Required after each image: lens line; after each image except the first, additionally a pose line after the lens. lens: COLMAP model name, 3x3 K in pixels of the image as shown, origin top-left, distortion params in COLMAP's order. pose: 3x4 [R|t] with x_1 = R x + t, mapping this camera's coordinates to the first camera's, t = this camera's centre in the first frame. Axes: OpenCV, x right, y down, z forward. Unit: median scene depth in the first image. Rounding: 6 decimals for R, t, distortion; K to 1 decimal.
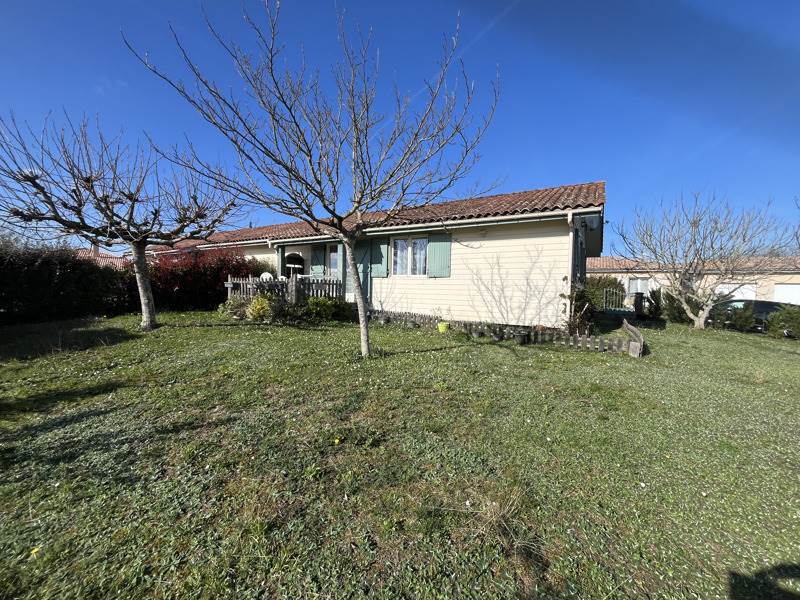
lens RADIAL K [[321.7, 0, 398.5], [0, 321.7, 297.0], [0, 0, 1]] dist [-0.012721, -0.000424]
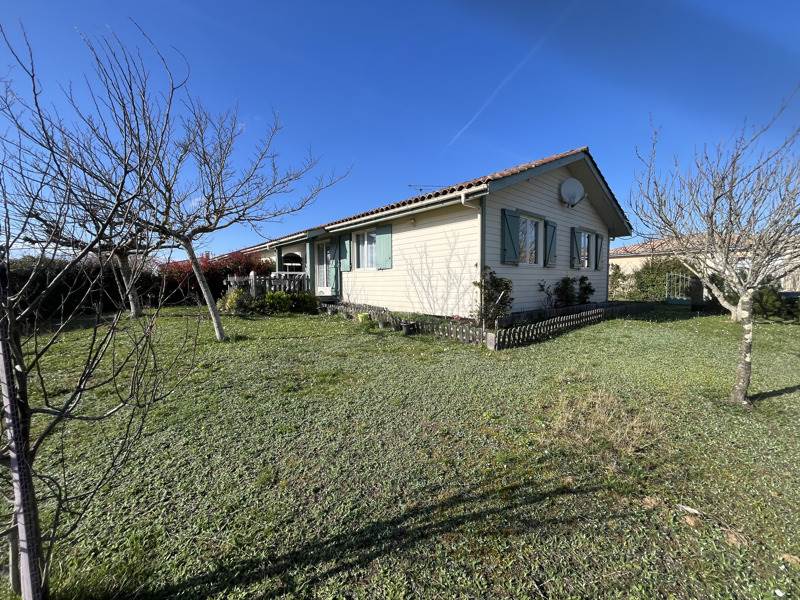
lens RADIAL K [[321.7, 0, 396.3], [0, 321.7, 299.4], [0, 0, 1]] dist [-0.012721, -0.000424]
pose [[0.956888, -0.015677, -0.290034, 0.502039], [0.023174, 0.999480, 0.022432, 0.013572], [0.289532, -0.028186, 0.956753, 0.038959]]
